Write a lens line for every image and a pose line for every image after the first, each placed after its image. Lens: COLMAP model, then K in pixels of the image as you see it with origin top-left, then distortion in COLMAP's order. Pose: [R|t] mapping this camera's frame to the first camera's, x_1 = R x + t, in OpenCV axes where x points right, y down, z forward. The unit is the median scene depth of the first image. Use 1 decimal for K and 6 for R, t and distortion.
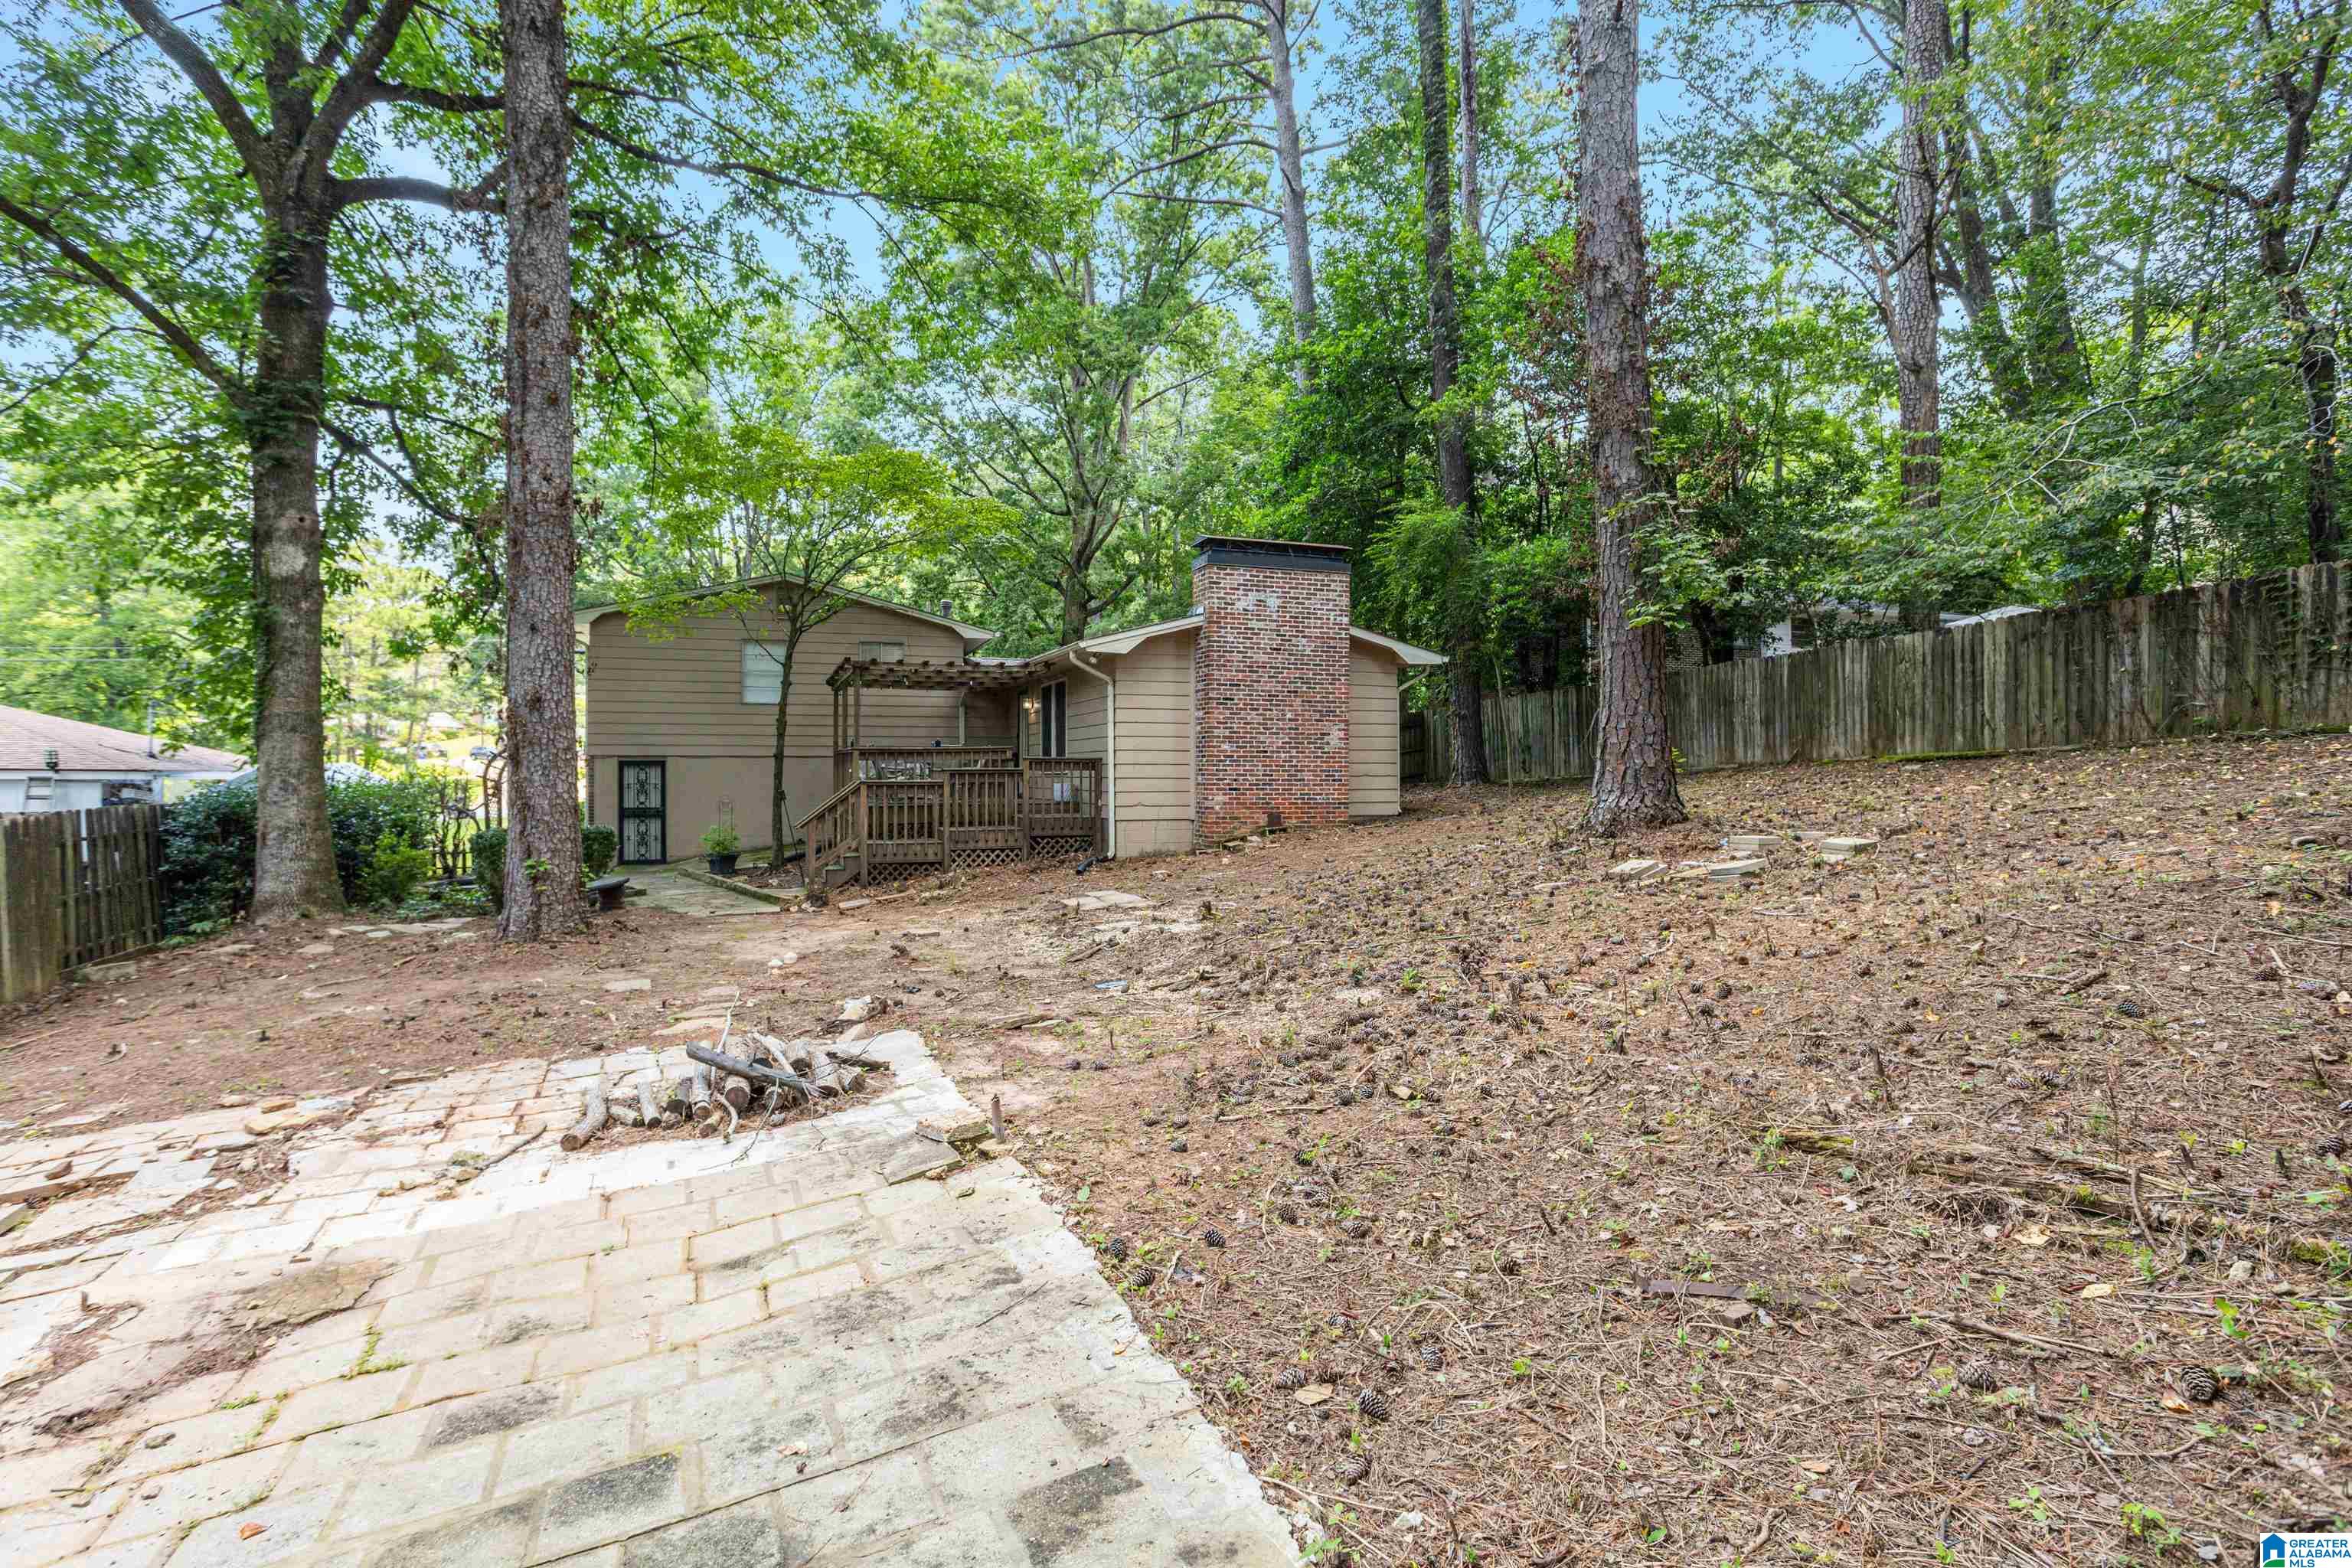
lens RADIAL K [[1144.4, 0, 1176.0], [0, 1144.4, 784.0], [0, 0, 1]] dist [-0.054154, 0.029859]
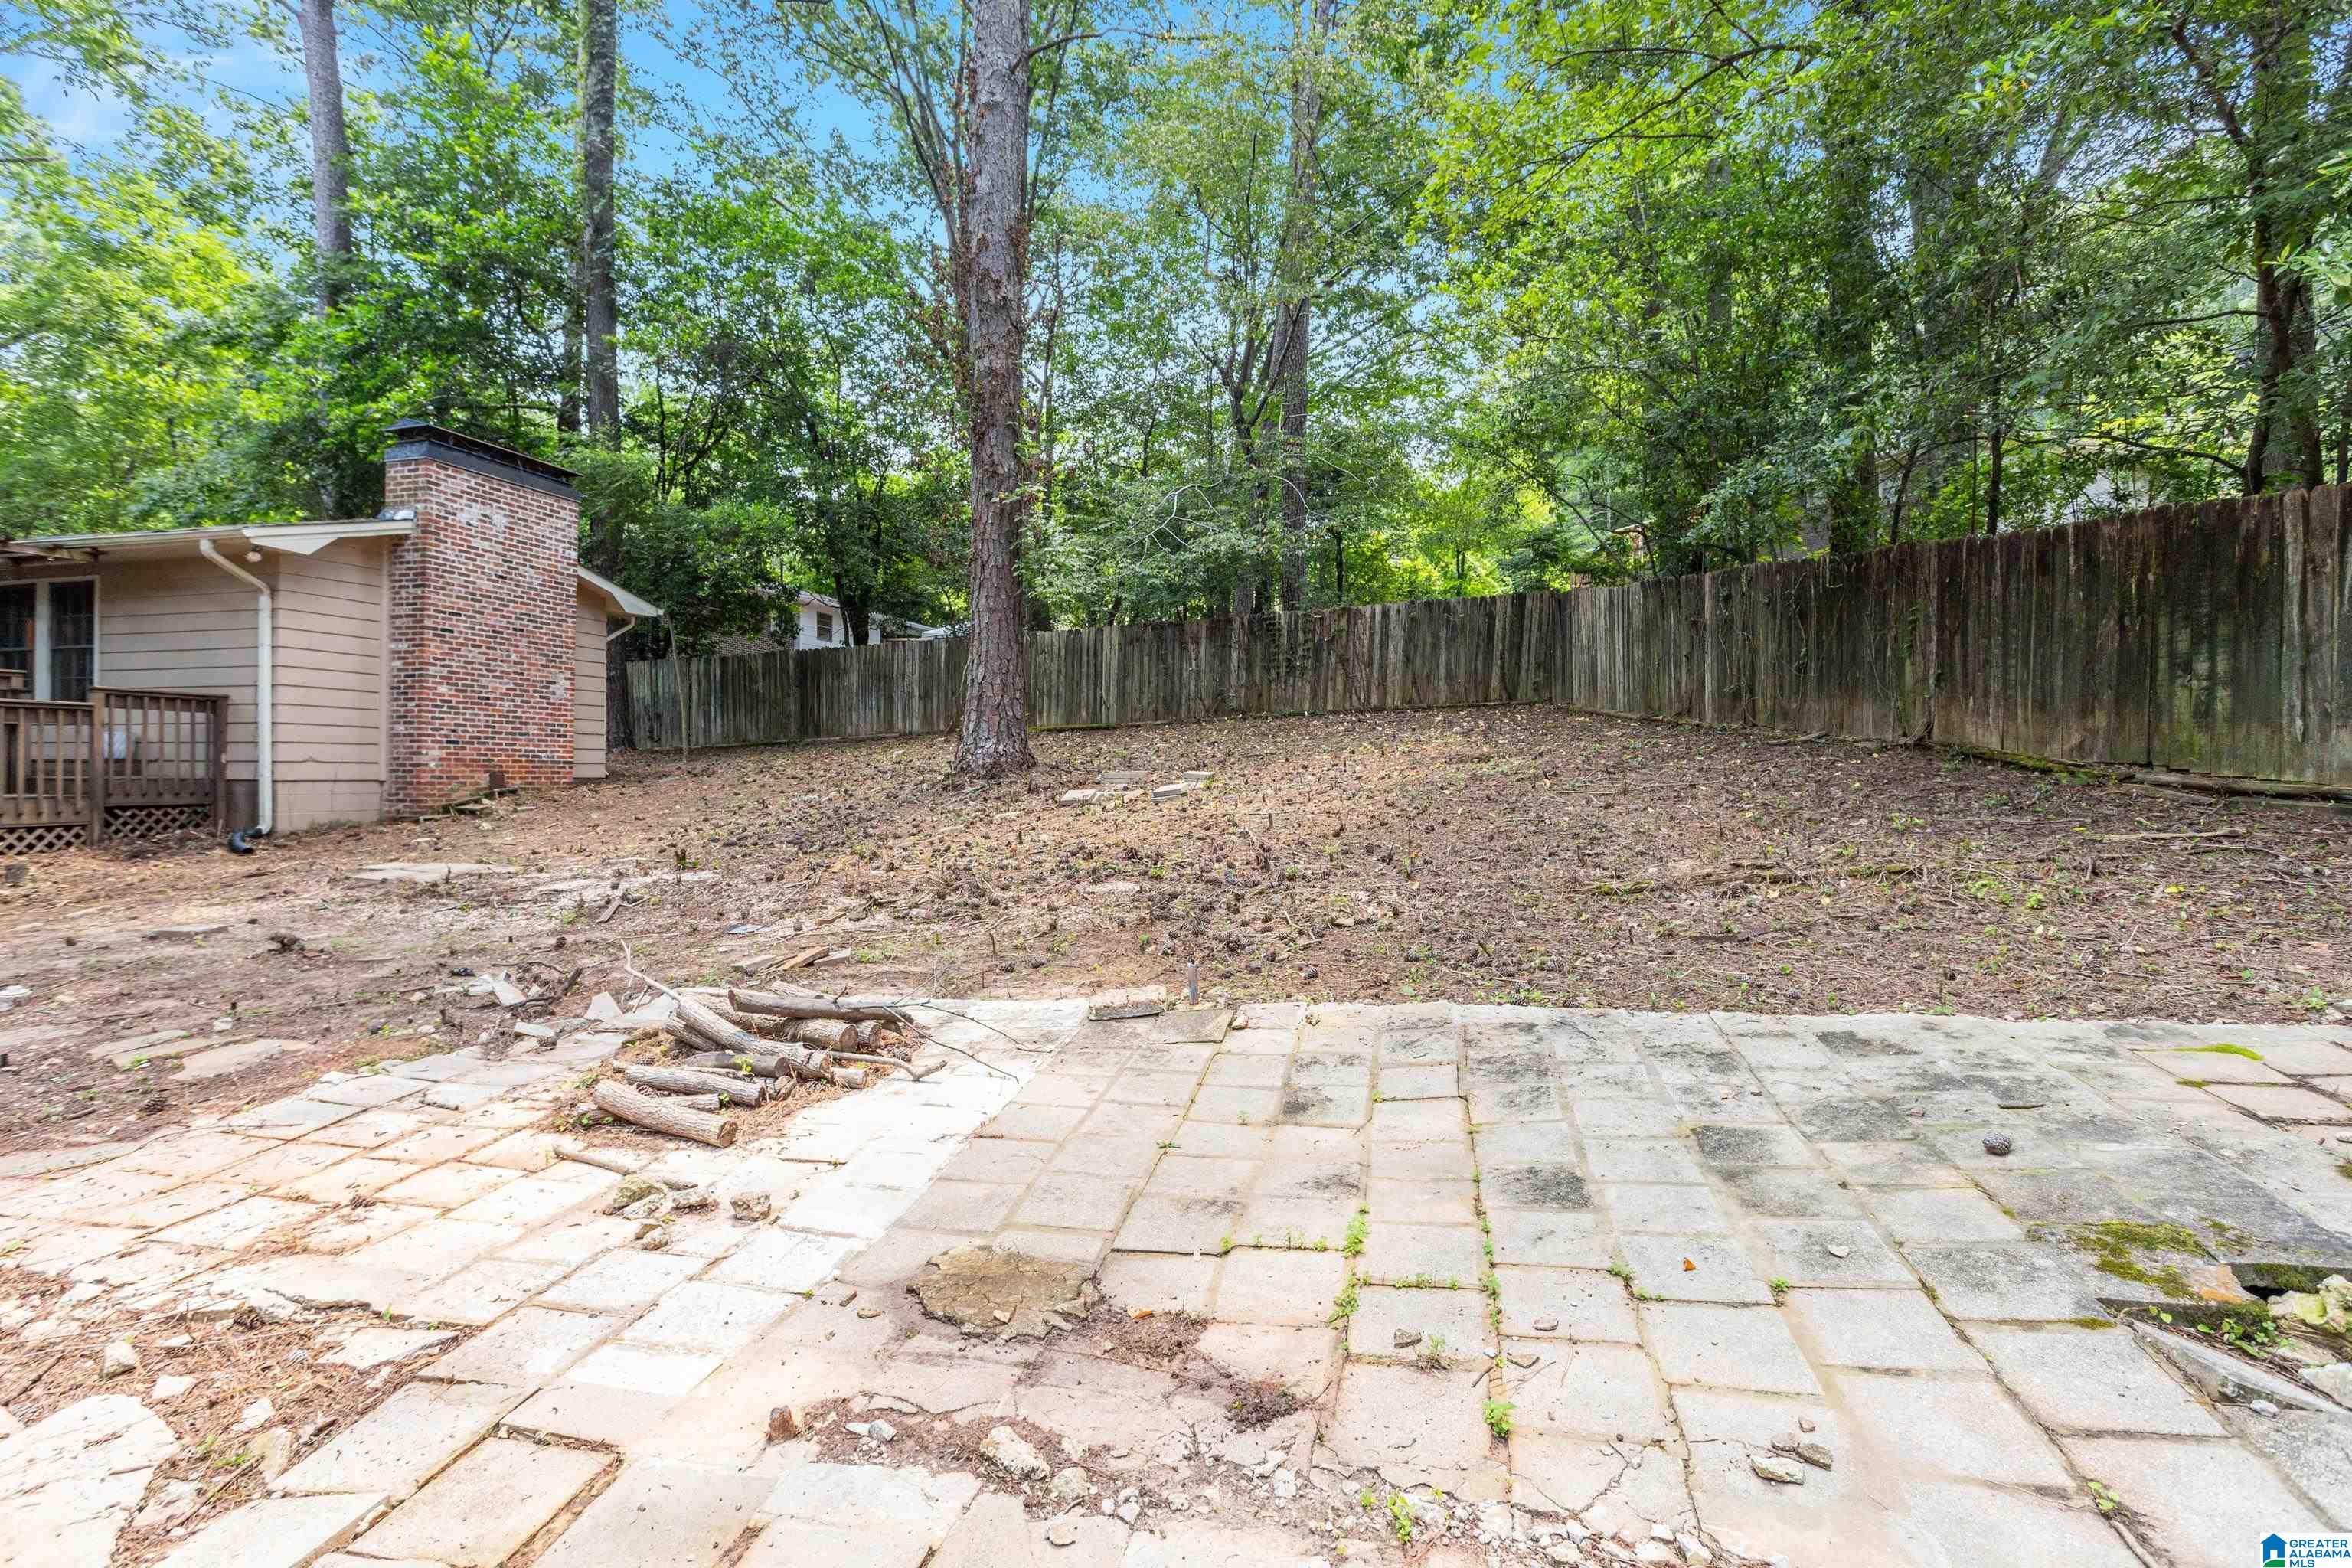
lens RADIAL K [[1144.4, 0, 1176.0], [0, 1144.4, 784.0], [0, 0, 1]] dist [-0.054154, 0.029859]
pose [[0.589041, -0.005534, 0.808084, -0.306901], [0.001530, 0.999982, 0.005734, 0.032003], [-0.808101, -0.002141, 0.589039, 0.118584]]
